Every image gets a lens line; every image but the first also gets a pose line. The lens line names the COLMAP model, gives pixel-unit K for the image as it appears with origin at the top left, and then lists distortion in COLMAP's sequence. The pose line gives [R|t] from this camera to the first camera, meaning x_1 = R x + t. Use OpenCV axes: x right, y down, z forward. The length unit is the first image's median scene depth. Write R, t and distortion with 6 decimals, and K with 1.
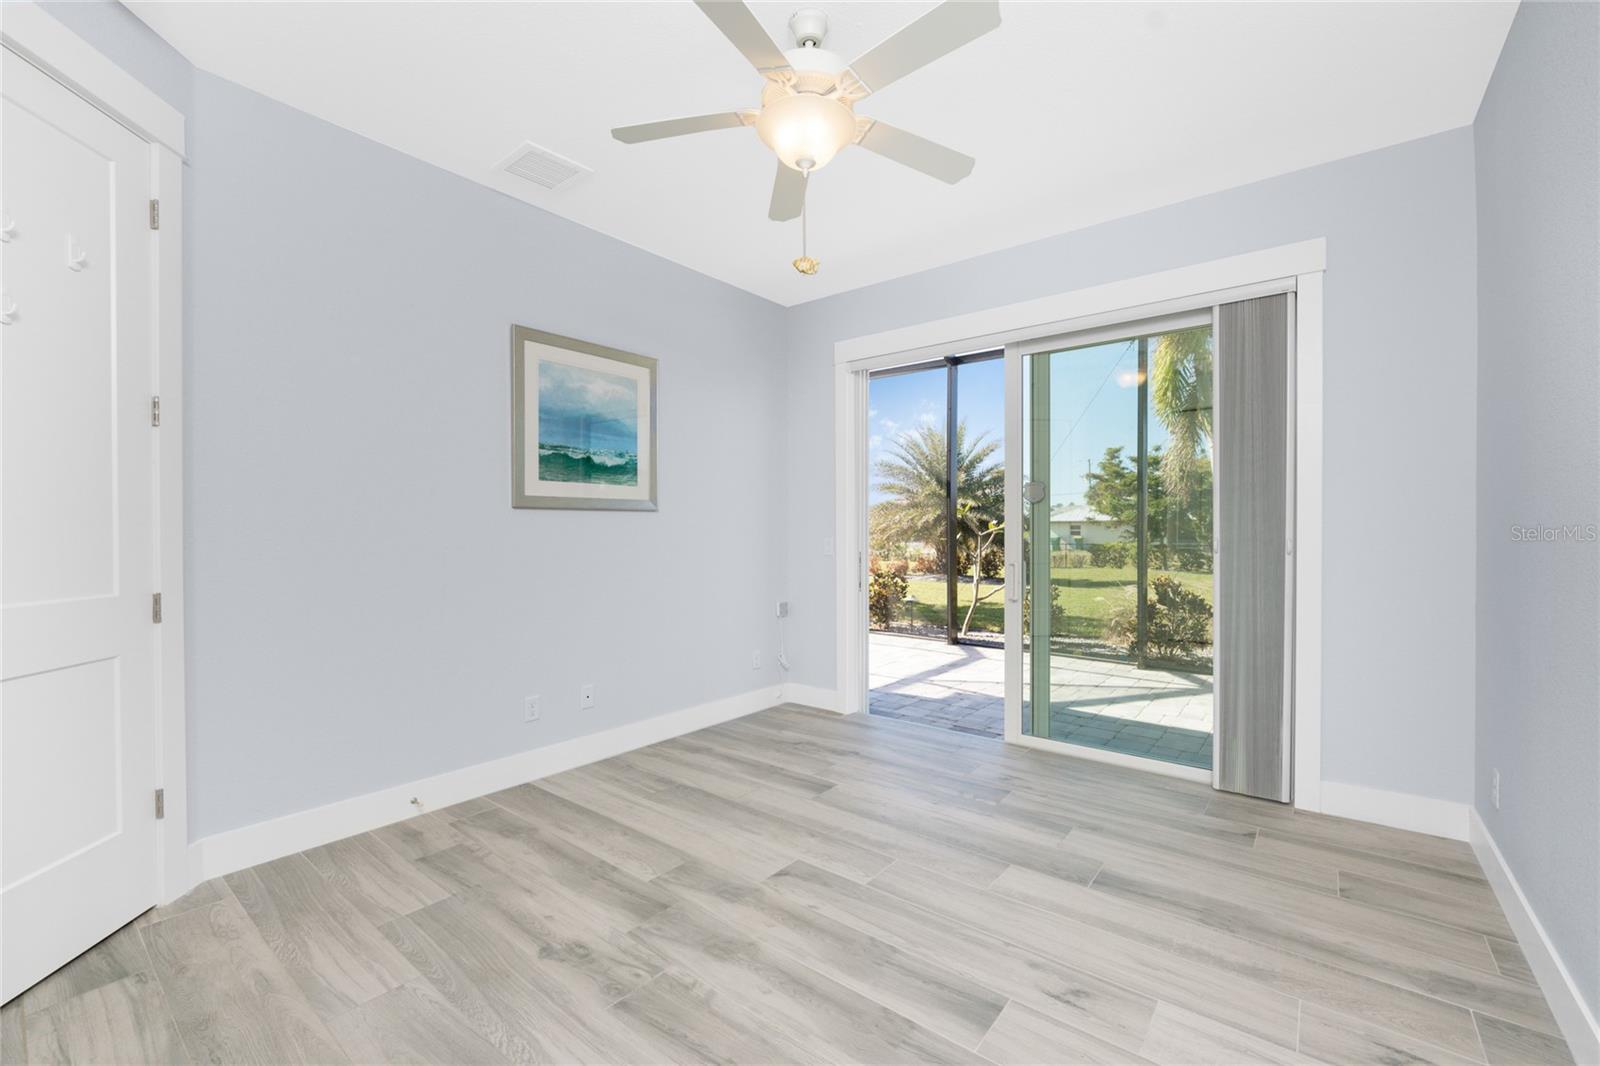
lens RADIAL K [[673.9, 0, 782.7], [0, 673.9, 533.6], [0, 0, 1]] dist [-0.008388, 0.000075]
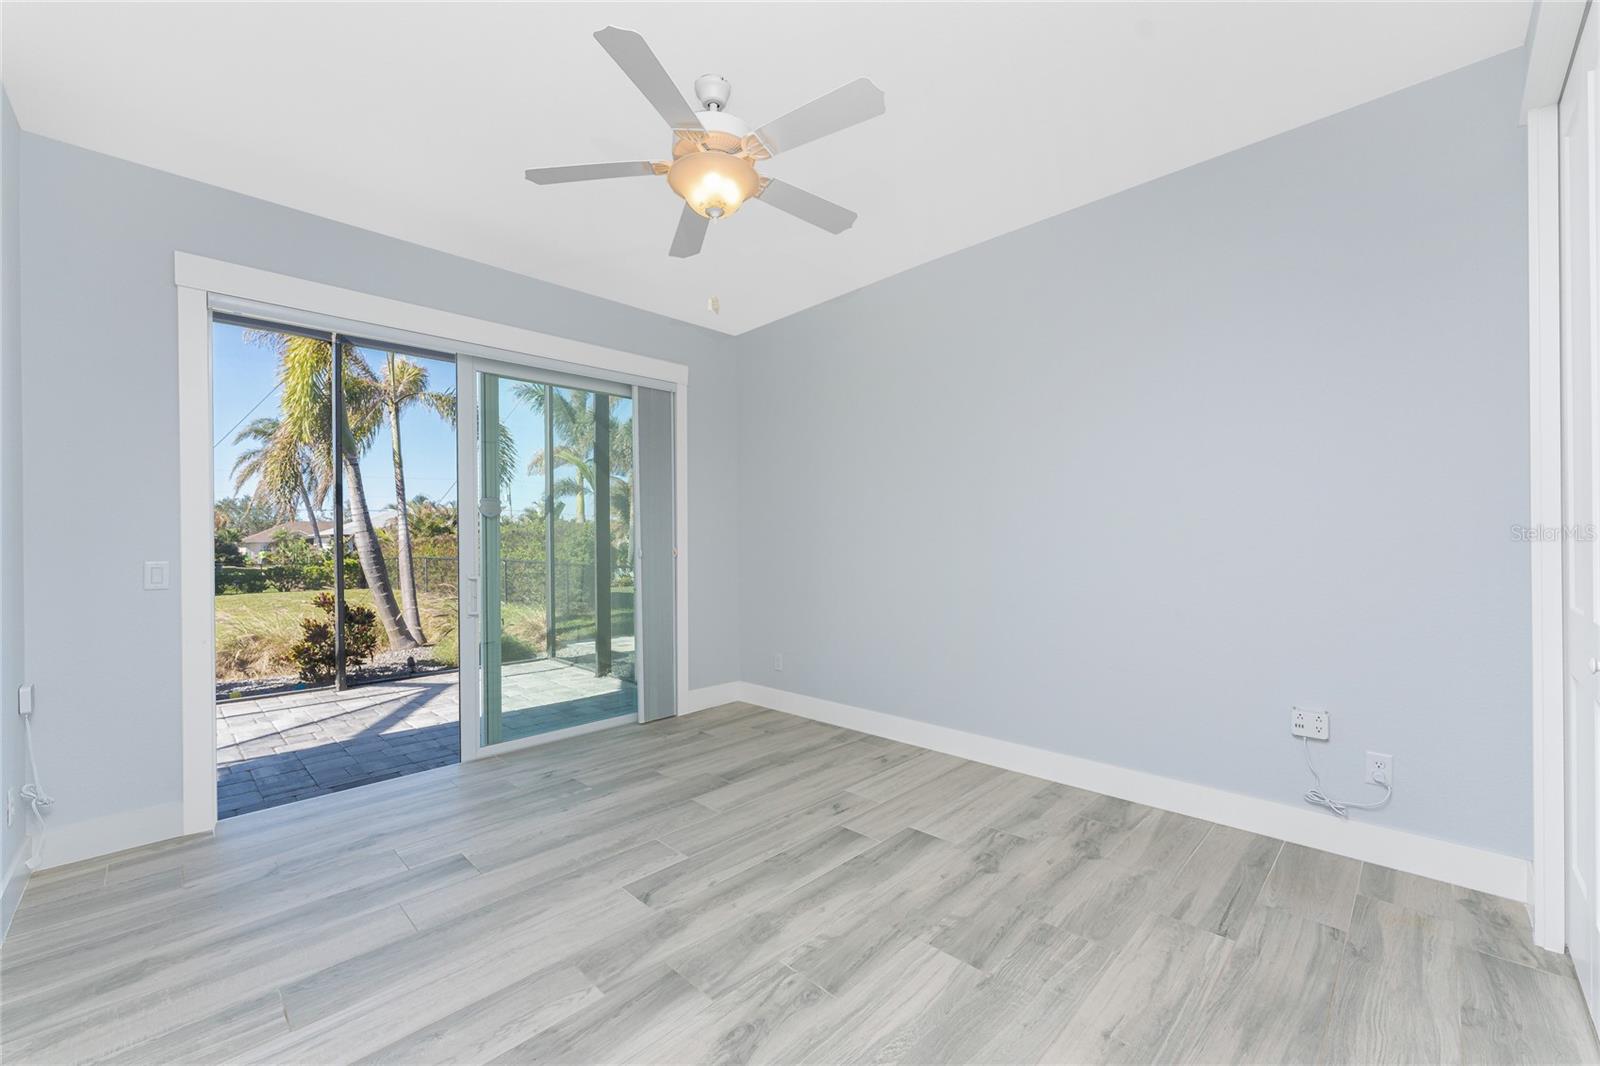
lens RADIAL K [[645.3, 0, 791.2], [0, 645.3, 546.8], [0, 0, 1]] dist [0.002803, 0.000242]
pose [[0.090755, -0.008940, 0.995833, -0.718377], [0.017266, 0.999824, 0.007402, -0.007848], [-0.995724, 0.016523, 0.090893, 0.542735]]
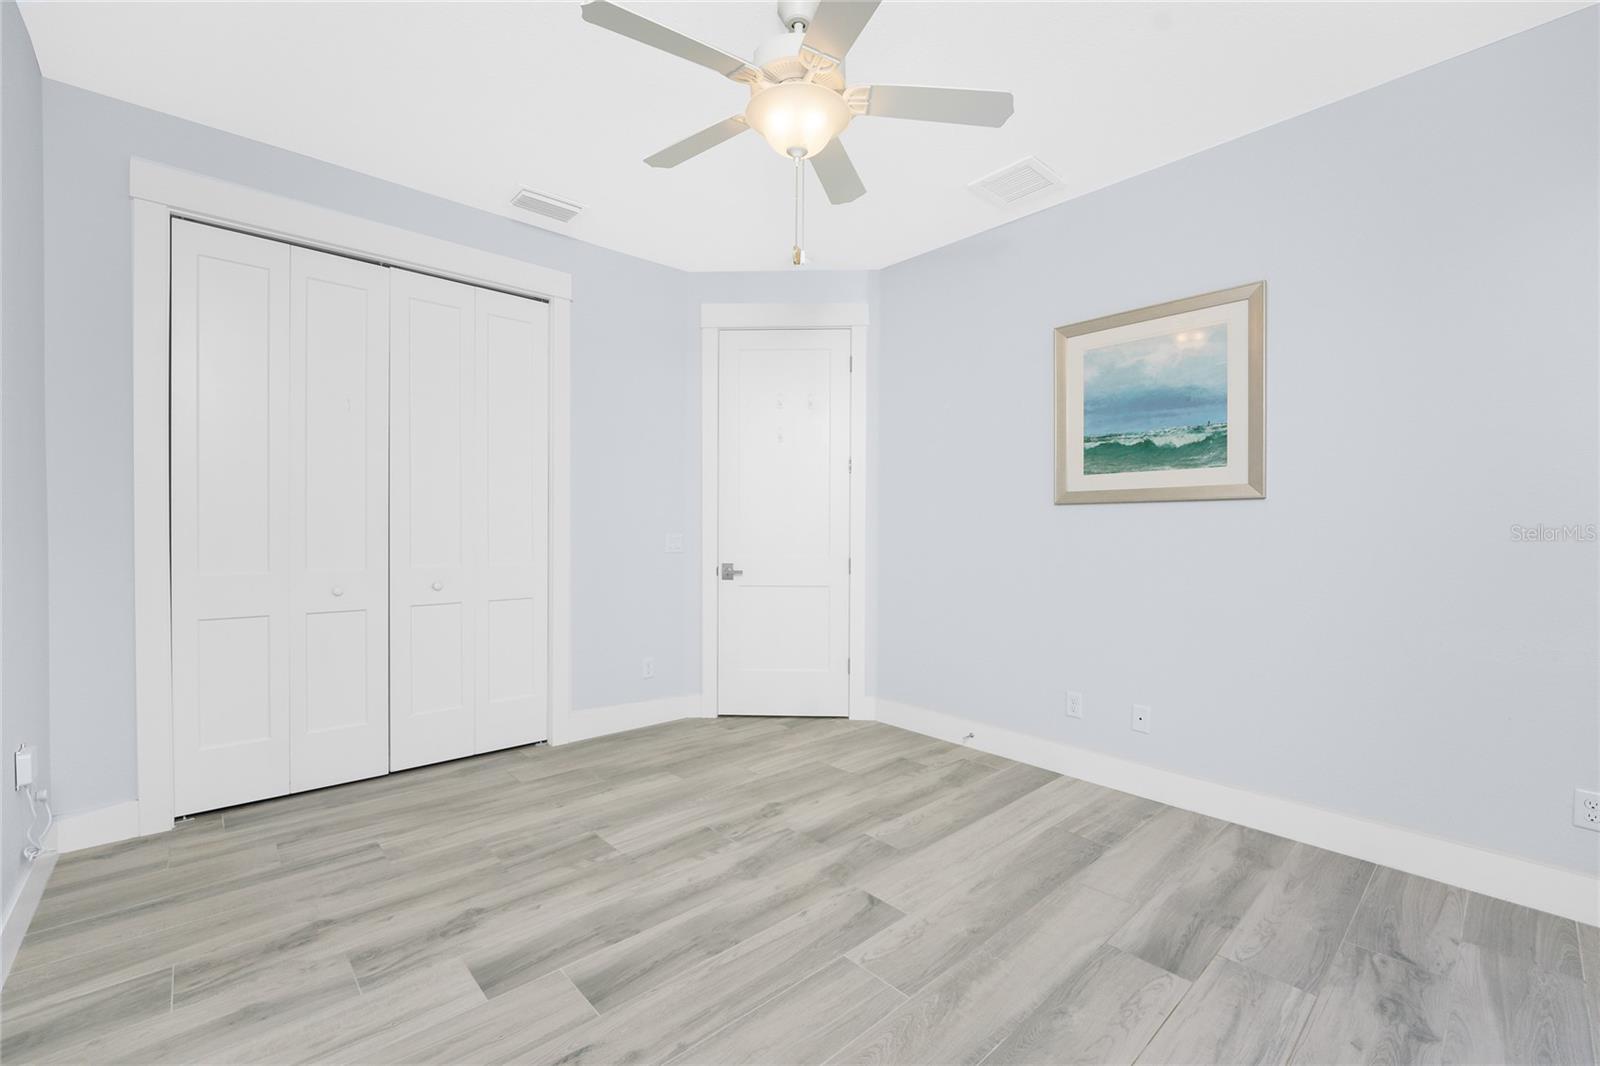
lens RADIAL K [[636.6, 0, 800.0], [0, 636.6, 533.0], [0, 0, 1]] dist [-0.008072, 0.000014]
pose [[-0.120400, 0.007673, -0.992696, 0.674102], [-0.007735, 0.999933, 0.008667, 0.000295], [0.992695, 0.008722, -0.120332, 0.783229]]
